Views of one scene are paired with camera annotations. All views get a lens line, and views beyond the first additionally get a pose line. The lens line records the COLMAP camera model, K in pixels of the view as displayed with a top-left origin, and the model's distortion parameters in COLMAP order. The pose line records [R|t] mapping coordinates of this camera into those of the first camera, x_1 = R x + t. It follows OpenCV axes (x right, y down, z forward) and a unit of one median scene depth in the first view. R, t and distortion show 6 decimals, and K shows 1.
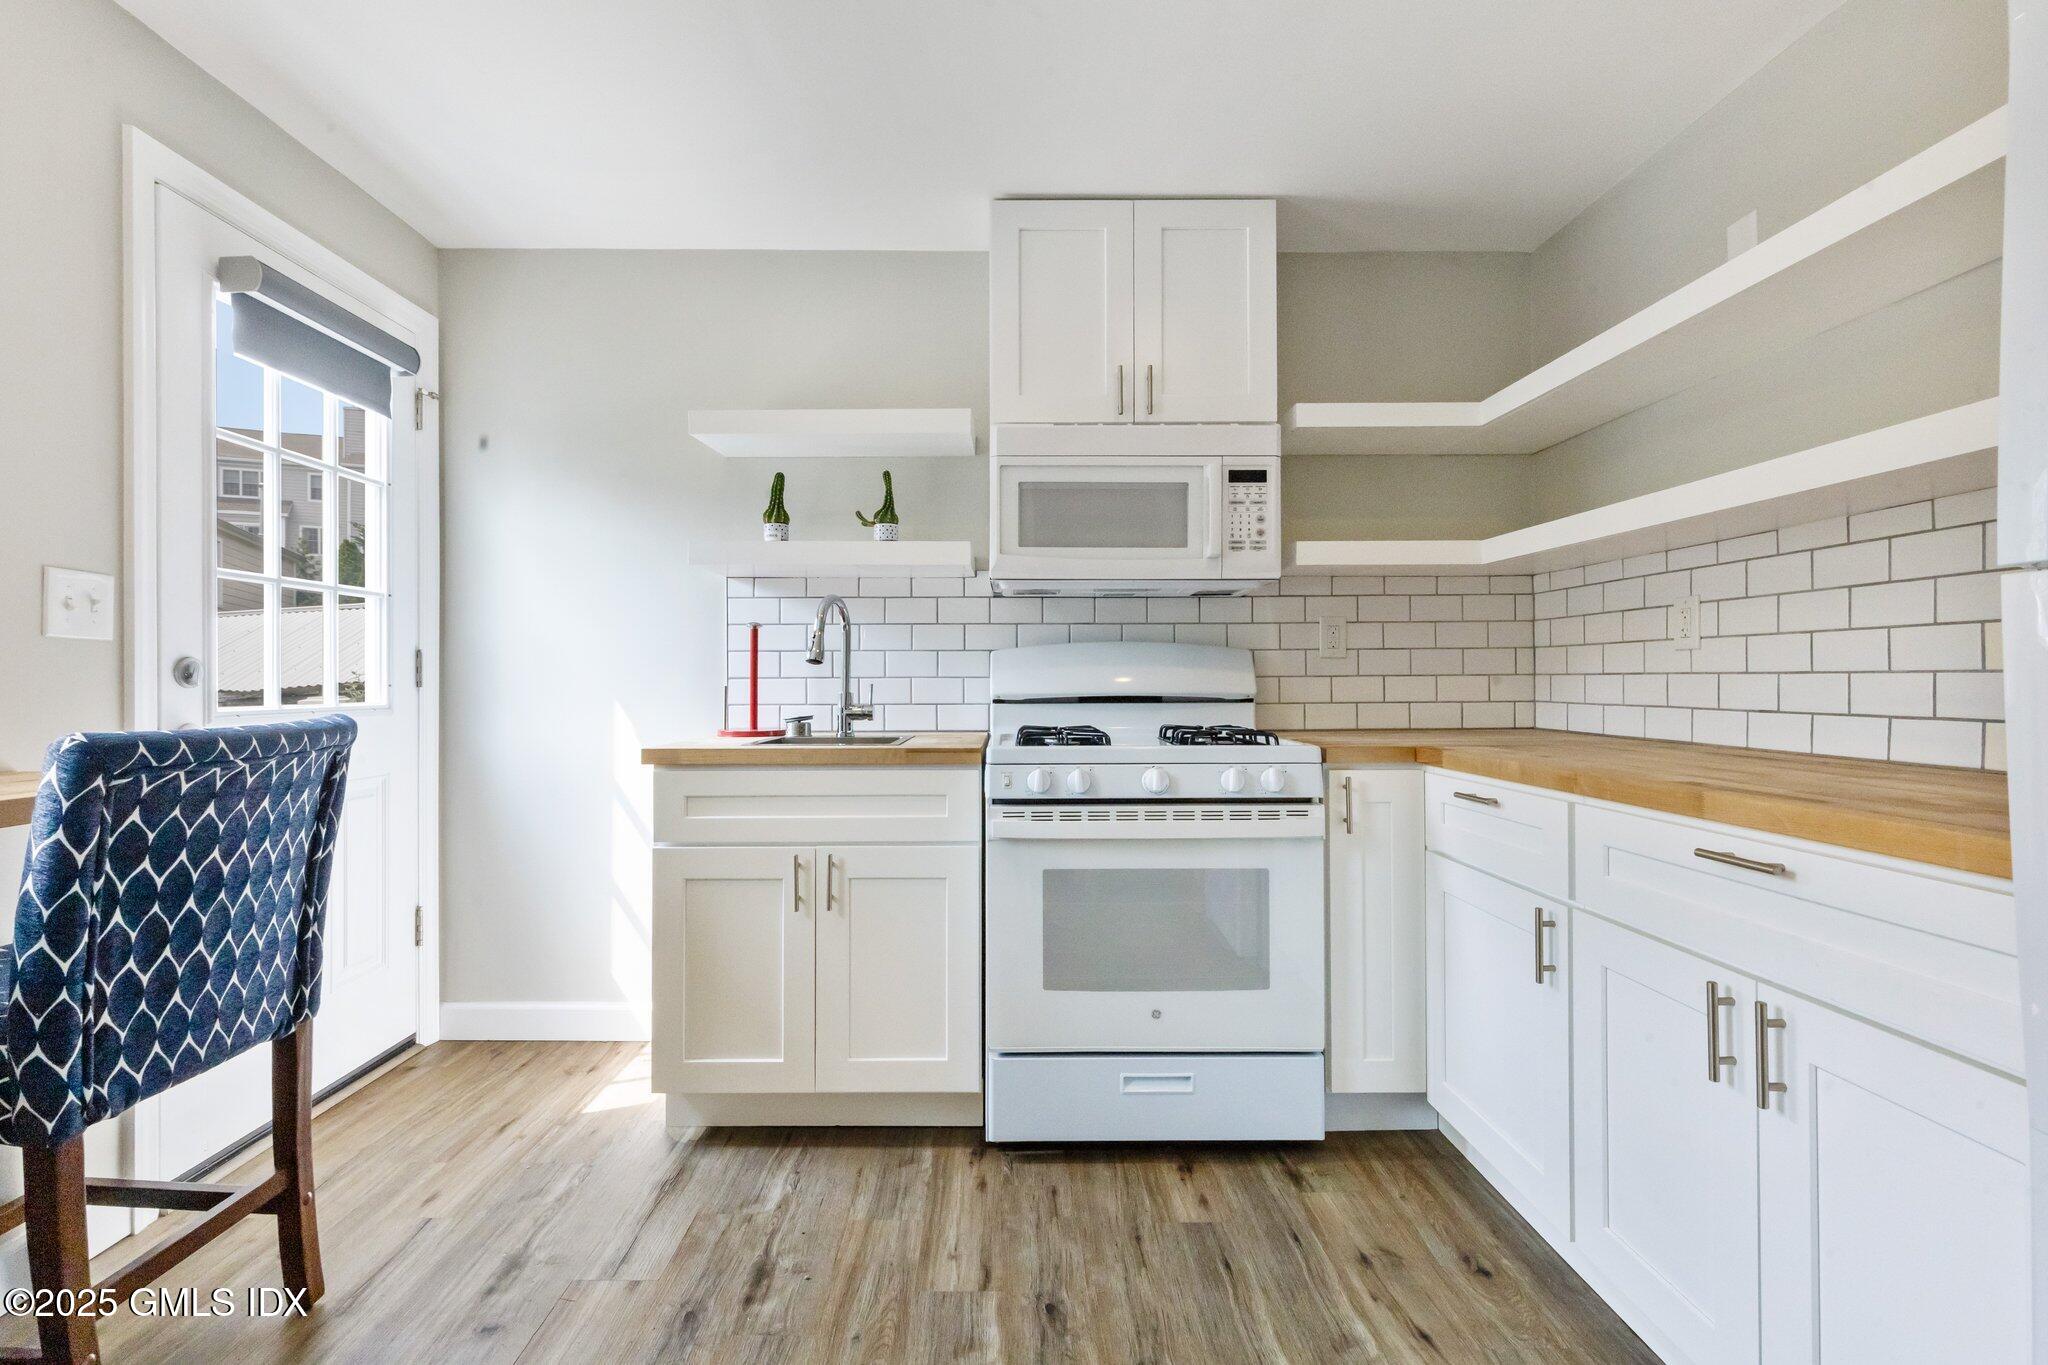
lens RADIAL K [[932.6, 0, 1027.6], [0, 932.6, 674.2], [0, 0, 1]] dist [0.002620, 0.000301]
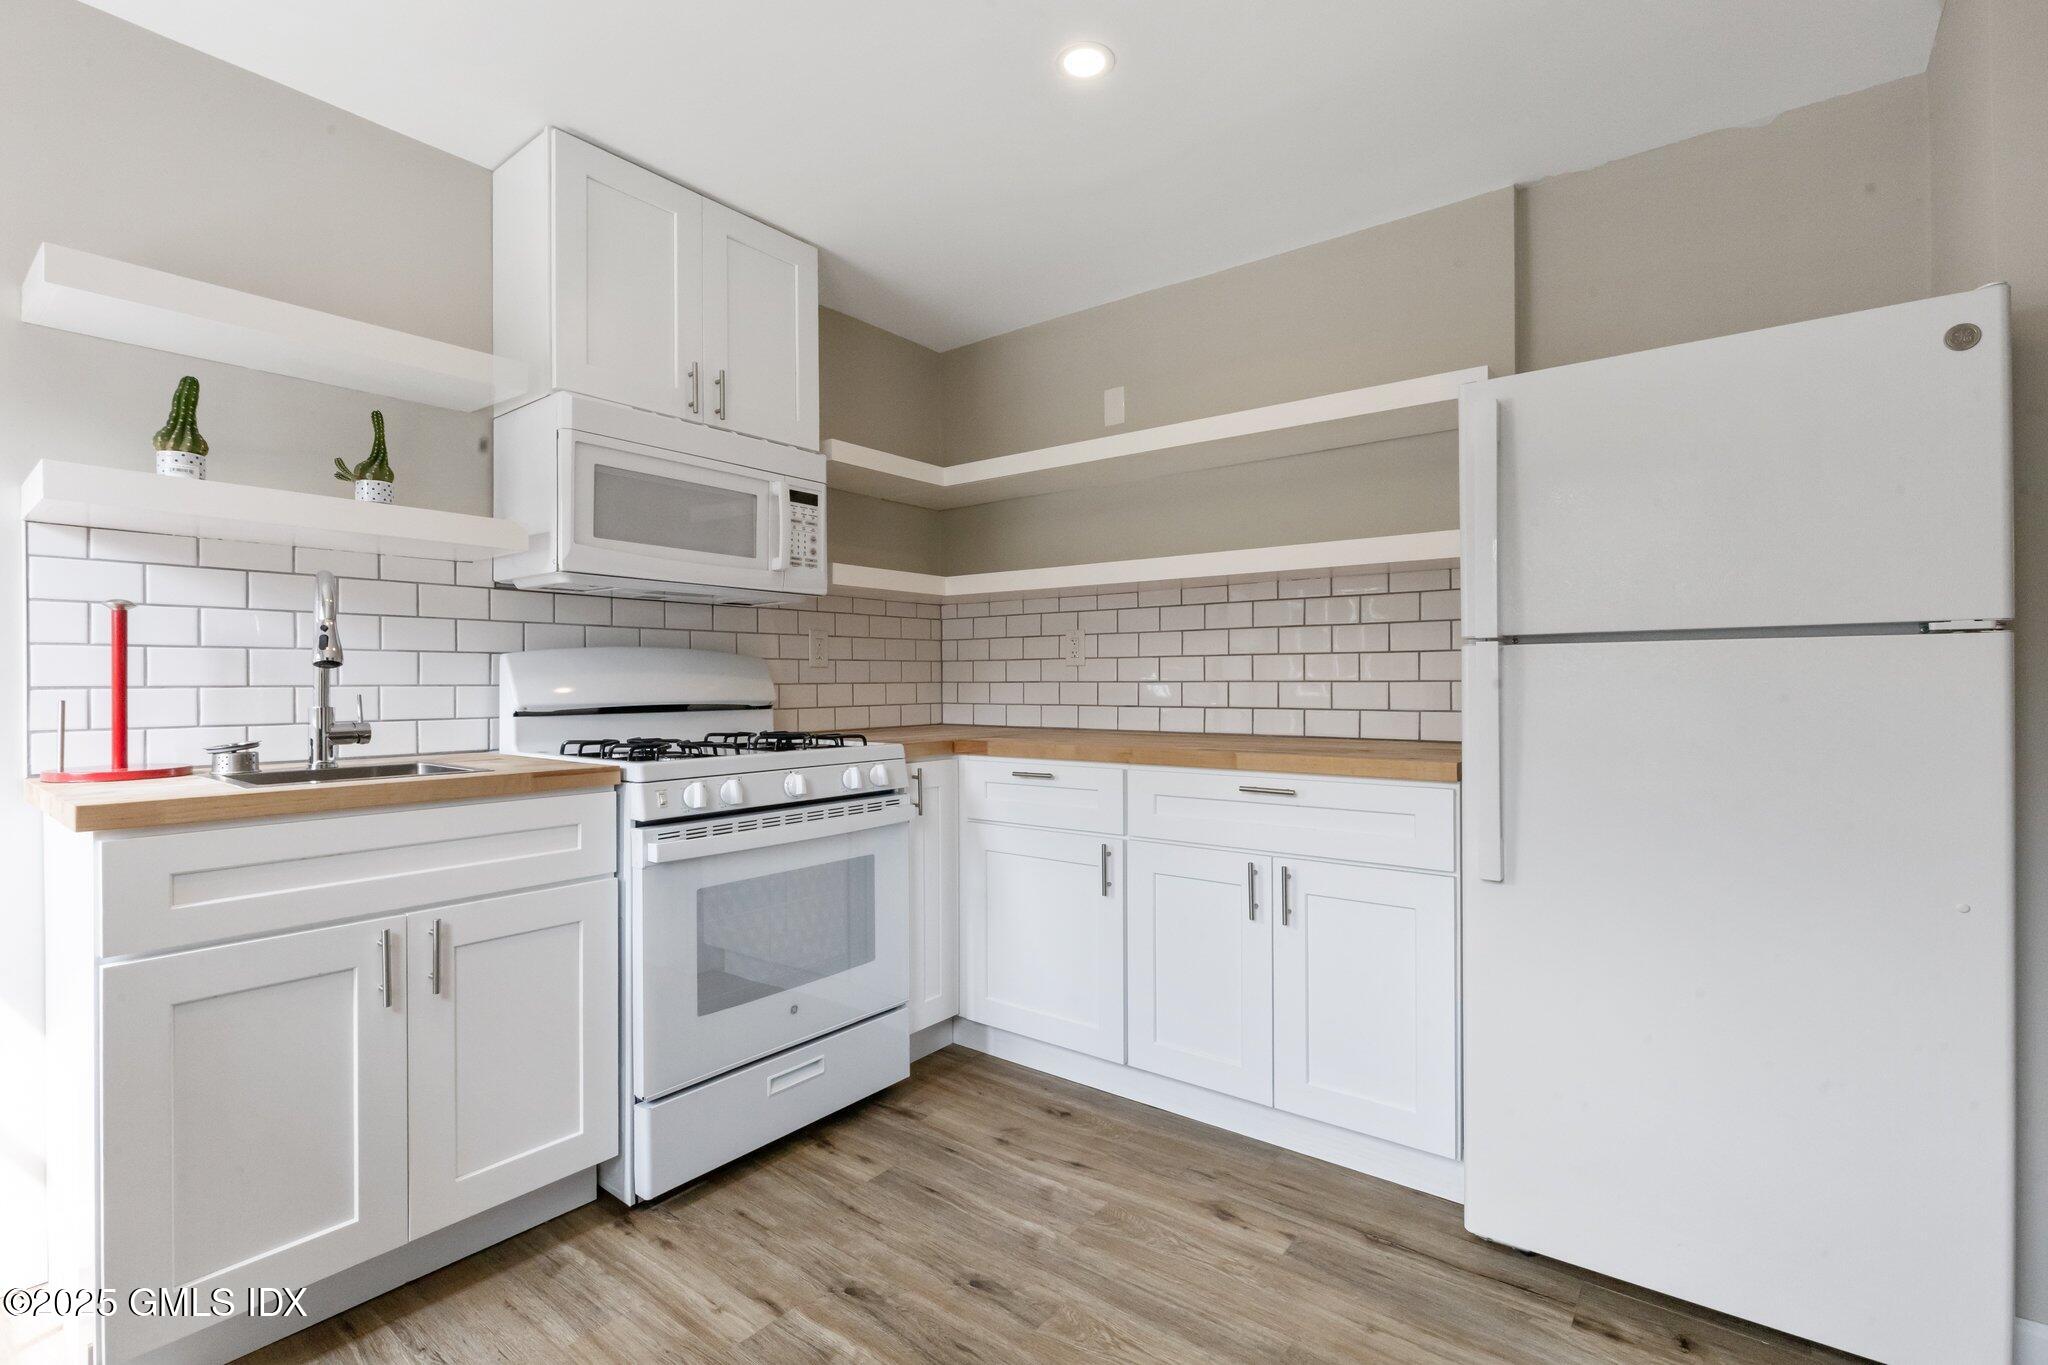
lens RADIAL K [[923.9, 0, 1018.5], [0, 923.9, 684.3], [0, 0, 1]] dist [-0.001971, -0.000383]
pose [[0.623357, -0.001208, 0.781936, -0.510128], [-0.002795, 0.999989, 0.003772, -0.002755], [-0.781932, -0.004537, 0.623347, 0.164048]]
